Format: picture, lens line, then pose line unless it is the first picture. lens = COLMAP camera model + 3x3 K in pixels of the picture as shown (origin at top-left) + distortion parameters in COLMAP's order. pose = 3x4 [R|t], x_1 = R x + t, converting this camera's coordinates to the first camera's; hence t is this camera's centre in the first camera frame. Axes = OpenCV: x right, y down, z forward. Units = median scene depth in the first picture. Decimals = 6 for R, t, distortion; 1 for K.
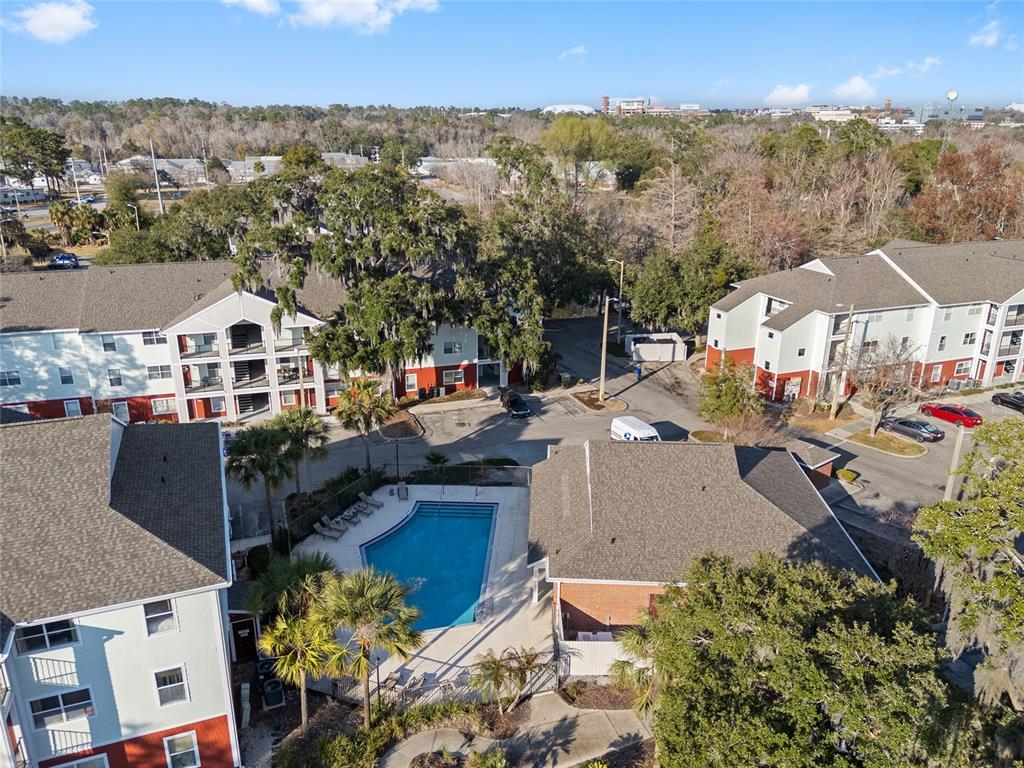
lens RADIAL K [[717.0, 0, 494.1], [0, 717.0, 384.2], [0, 0, 1]] dist [0.033194, -0.036842]
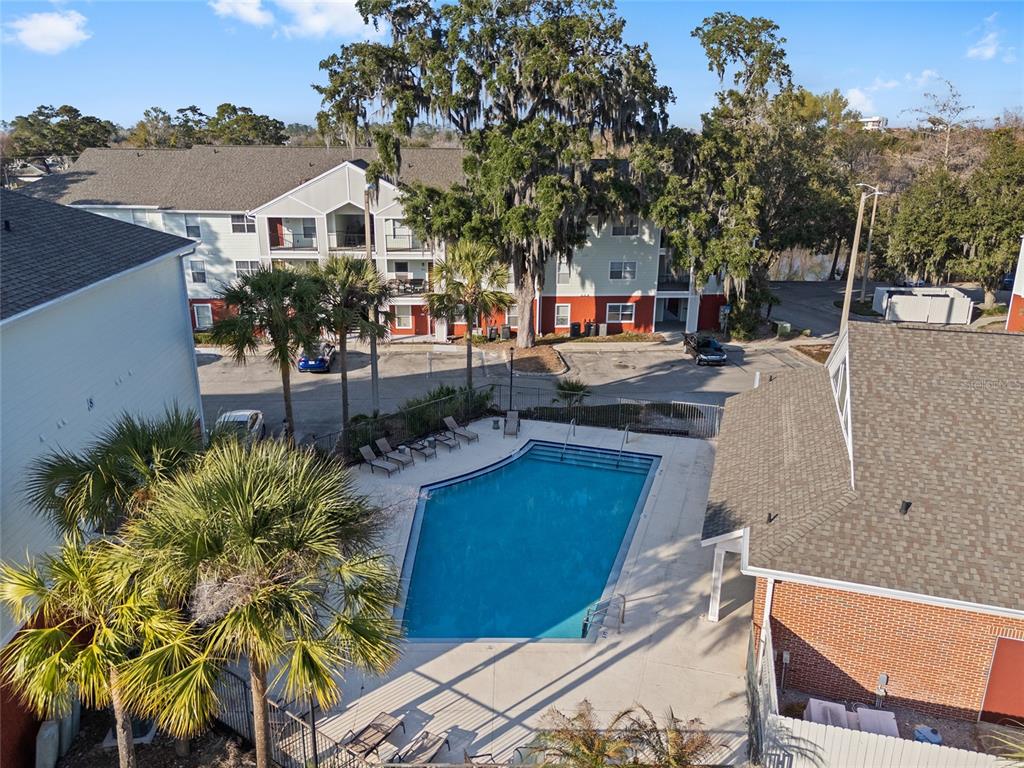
lens RADIAL K [[740.9, 0, 512.0], [0, 740.9, 384.0], [0, 0, 1]] dist [0.116489, -0.146205]
pose [[0.970681, 0.084702, -0.224954, 0.015686], [-0.089347, 0.995945, -0.010528, 0.094484], [0.223150, 0.030319, 0.974312, 0.273205]]
